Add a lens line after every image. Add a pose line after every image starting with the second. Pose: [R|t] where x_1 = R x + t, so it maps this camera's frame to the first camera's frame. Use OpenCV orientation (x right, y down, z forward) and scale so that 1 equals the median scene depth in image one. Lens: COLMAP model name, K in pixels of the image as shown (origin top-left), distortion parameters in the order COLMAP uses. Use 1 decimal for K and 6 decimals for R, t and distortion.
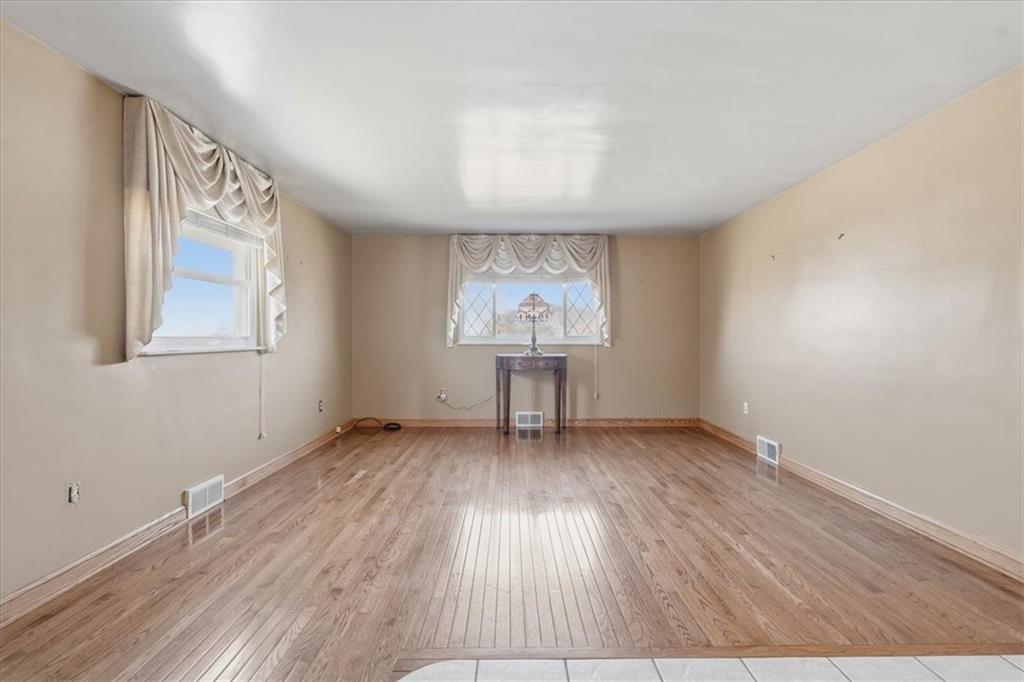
lens RADIAL K [[456.8, 0, 513.3], [0, 456.8, 343.4], [0, 0, 1]] dist [-0.002726, -0.000165]
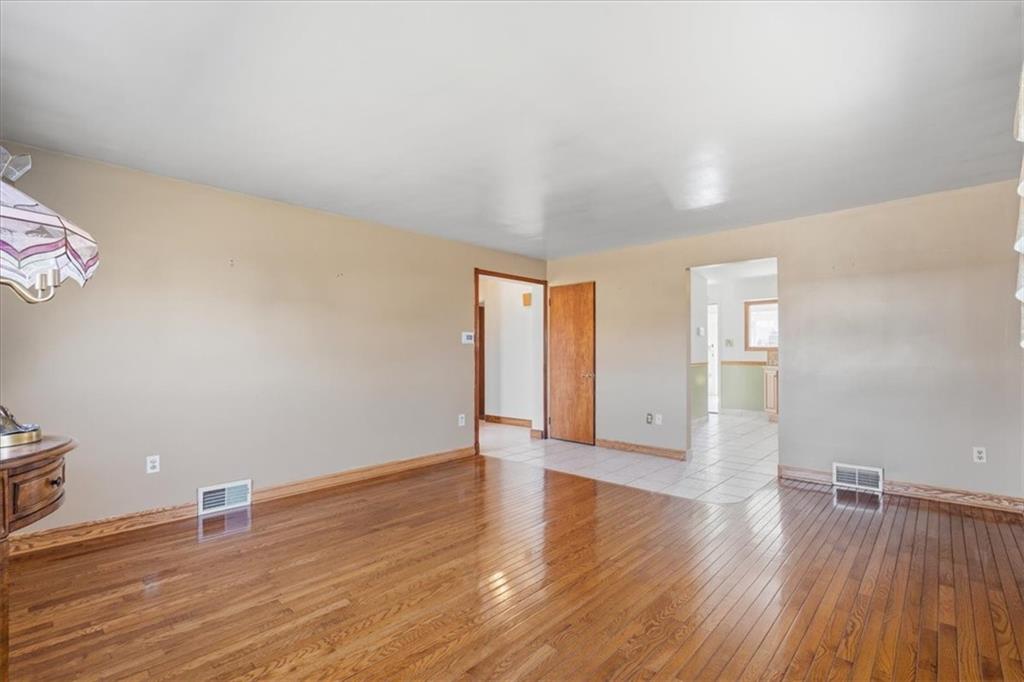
lens RADIAL K [[456.8, 0, 513.3], [0, 456.8, 343.4], [0, 0, 1]] dist [-0.002726, -0.000165]
pose [[-0.722429, 0.013200, 0.691319, -0.451249], [0.008893, 0.999912, -0.009799, -0.033220], [-0.691388, -0.000932, -0.722483, 1.461634]]
